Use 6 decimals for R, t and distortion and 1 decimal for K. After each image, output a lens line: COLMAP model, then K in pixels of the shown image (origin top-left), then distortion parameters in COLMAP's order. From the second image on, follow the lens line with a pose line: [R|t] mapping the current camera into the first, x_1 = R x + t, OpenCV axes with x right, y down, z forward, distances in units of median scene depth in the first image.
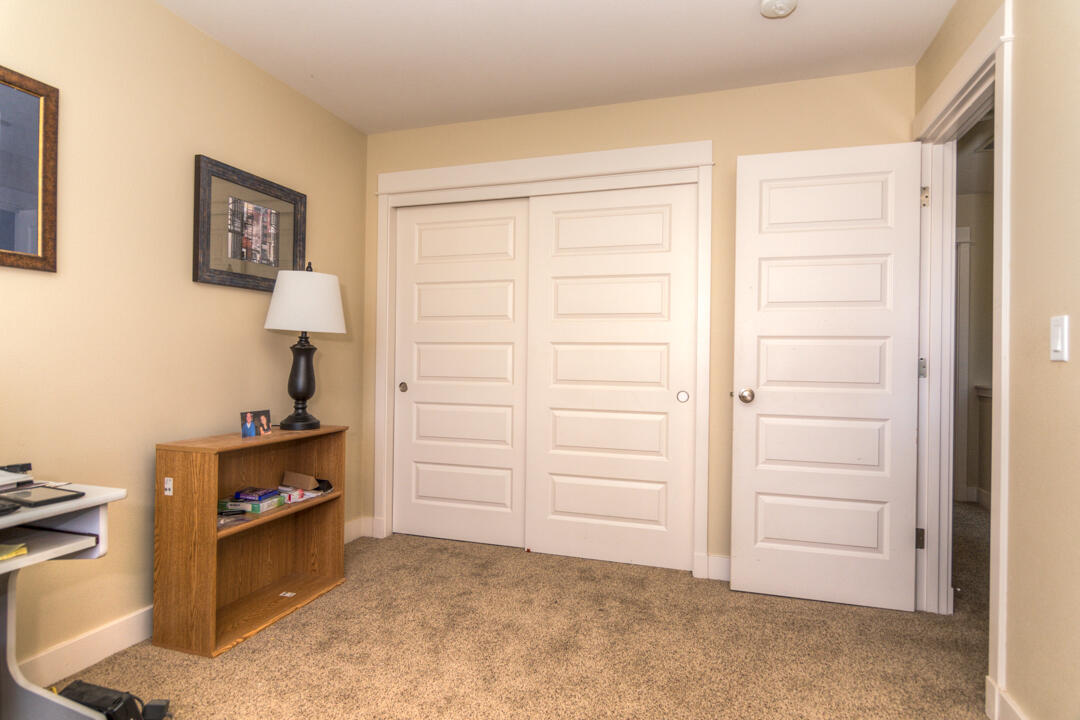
lens RADIAL K [[571.9, 0, 537.7], [0, 571.9, 358.8], [0, 0, 1]] dist [0.006409, 0.001025]
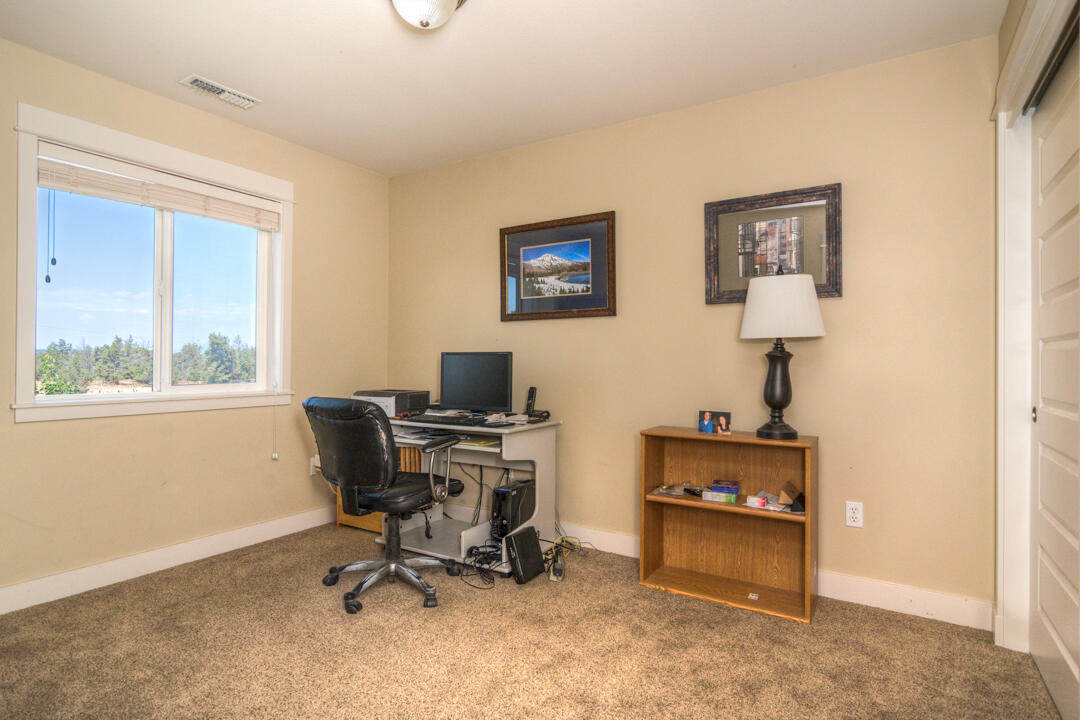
lens RADIAL K [[571.9, 0, 536.1], [0, 571.9, 357.4], [0, 0, 1]] dist [0.006409, 0.001025]
pose [[-0.240980, -0.018706, -0.970350, 0.635829], [-0.006566, 0.999823, -0.017643, 0.005275], [0.970508, 0.002120, -0.241060, 0.842629]]
